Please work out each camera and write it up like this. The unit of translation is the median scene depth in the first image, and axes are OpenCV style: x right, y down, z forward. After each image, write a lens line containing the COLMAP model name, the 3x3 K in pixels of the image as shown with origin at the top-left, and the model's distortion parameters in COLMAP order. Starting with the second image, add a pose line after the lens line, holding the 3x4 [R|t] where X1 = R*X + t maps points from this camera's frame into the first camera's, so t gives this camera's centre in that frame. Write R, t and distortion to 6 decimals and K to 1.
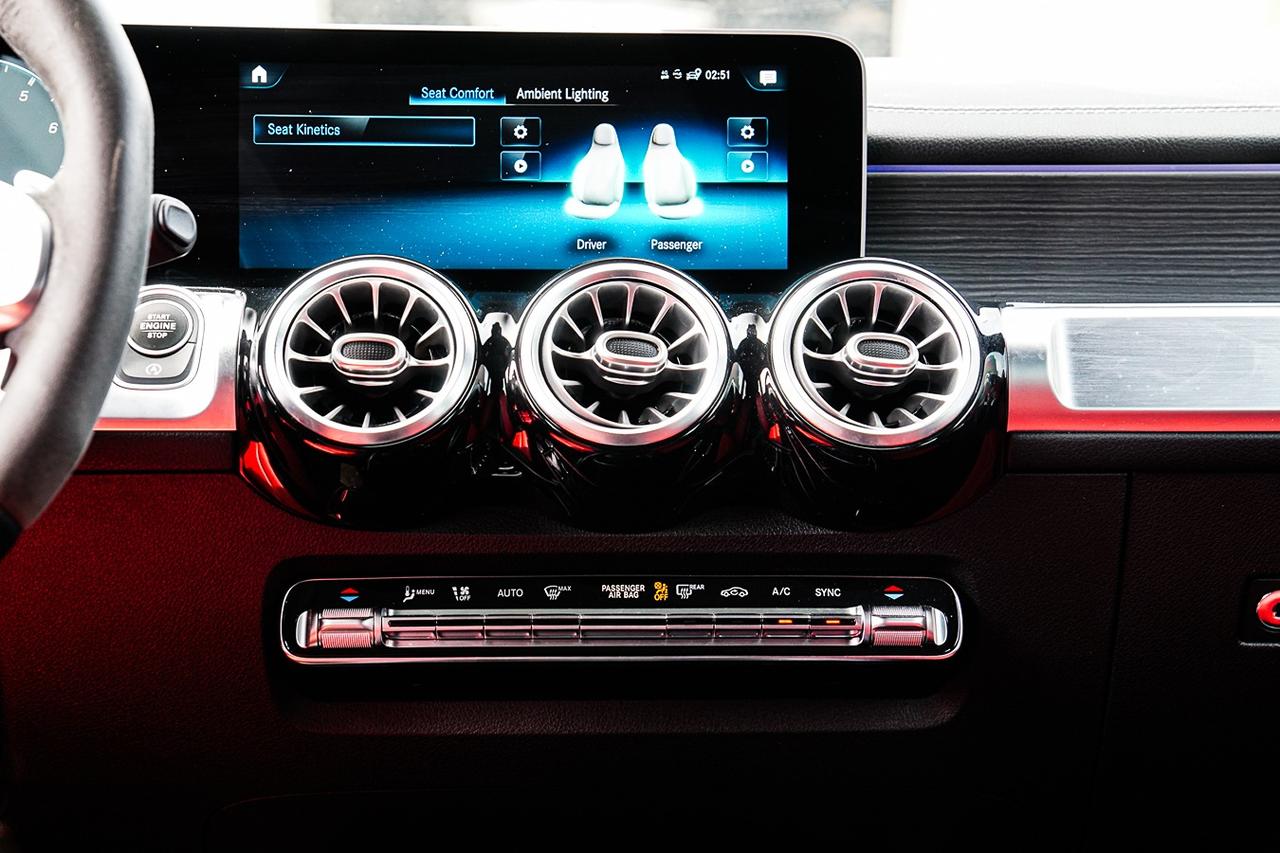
lens RADIAL K [[2258.8, 0, 638.2], [0, 2258.8, 427.9], [0, 0, 1]] dist [0.260295, 0.278872]
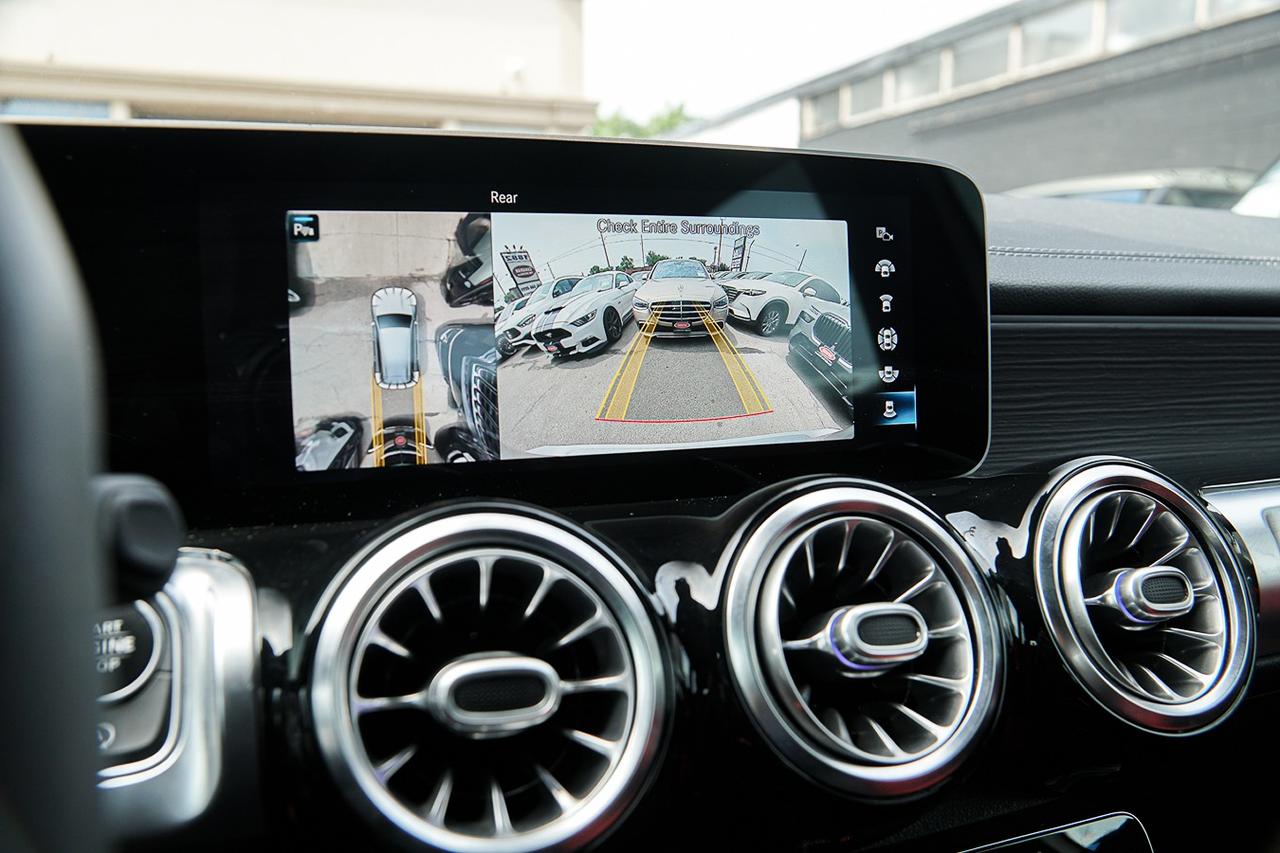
lens RADIAL K [[1026.0, 0, 632.3], [0, 1026.0, 428.7], [0, 0, 1]] dist [-0.134299, 0.096881]
pose [[0.948393, -0.046367, 0.313689, -0.146519], [0.019307, 0.995860, 0.088827, -0.109089], [-0.316509, -0.078187, 0.945362, 0.669539]]
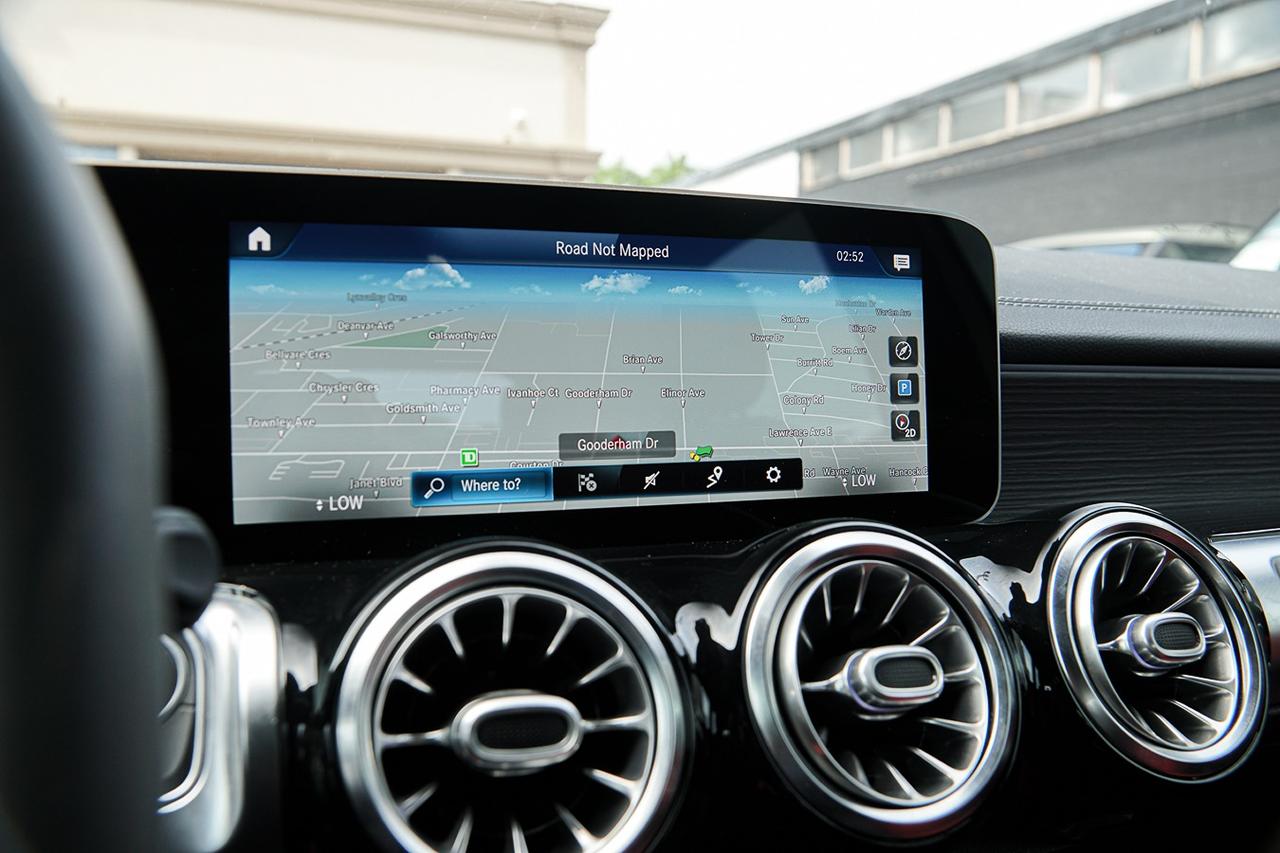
lens RADIAL K [[1026.0, 0, 632.3], [0, 1026.0, 428.7], [0, 0, 1]] dist [-0.134299, 0.096881]
pose [[0.948145, -0.020473, 0.317179, -0.153710], [0.007554, 0.999093, 0.041907, -0.107818], [-0.317749, -0.037338, 0.947439, 0.667641]]
